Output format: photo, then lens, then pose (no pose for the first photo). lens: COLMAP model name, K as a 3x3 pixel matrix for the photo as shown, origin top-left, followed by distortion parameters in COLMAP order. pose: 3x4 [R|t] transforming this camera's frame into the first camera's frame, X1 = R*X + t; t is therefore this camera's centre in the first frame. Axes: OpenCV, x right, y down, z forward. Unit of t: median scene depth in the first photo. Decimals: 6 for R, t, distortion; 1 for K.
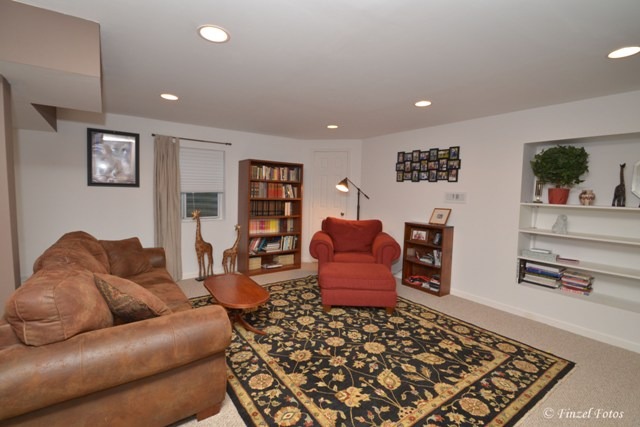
lens RADIAL K [[284.6, 0, 317.6], [0, 284.6, 210.2], [0, 0, 1]] dist [-0.000967, -0.005516]
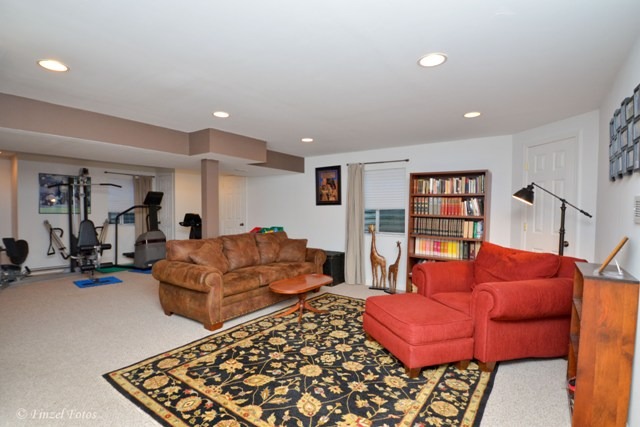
lens RADIAL K [[320.1, 0, 317.6], [0, 320.1, 215.1], [0, 0, 1]] dist [-0.018384, -0.000178]
pose [[0.319492, 0.001195, -0.947588, 1.113881], [-0.071462, 0.997182, -0.022837, 0.010176], [0.944890, 0.075013, 0.318677, 0.627013]]
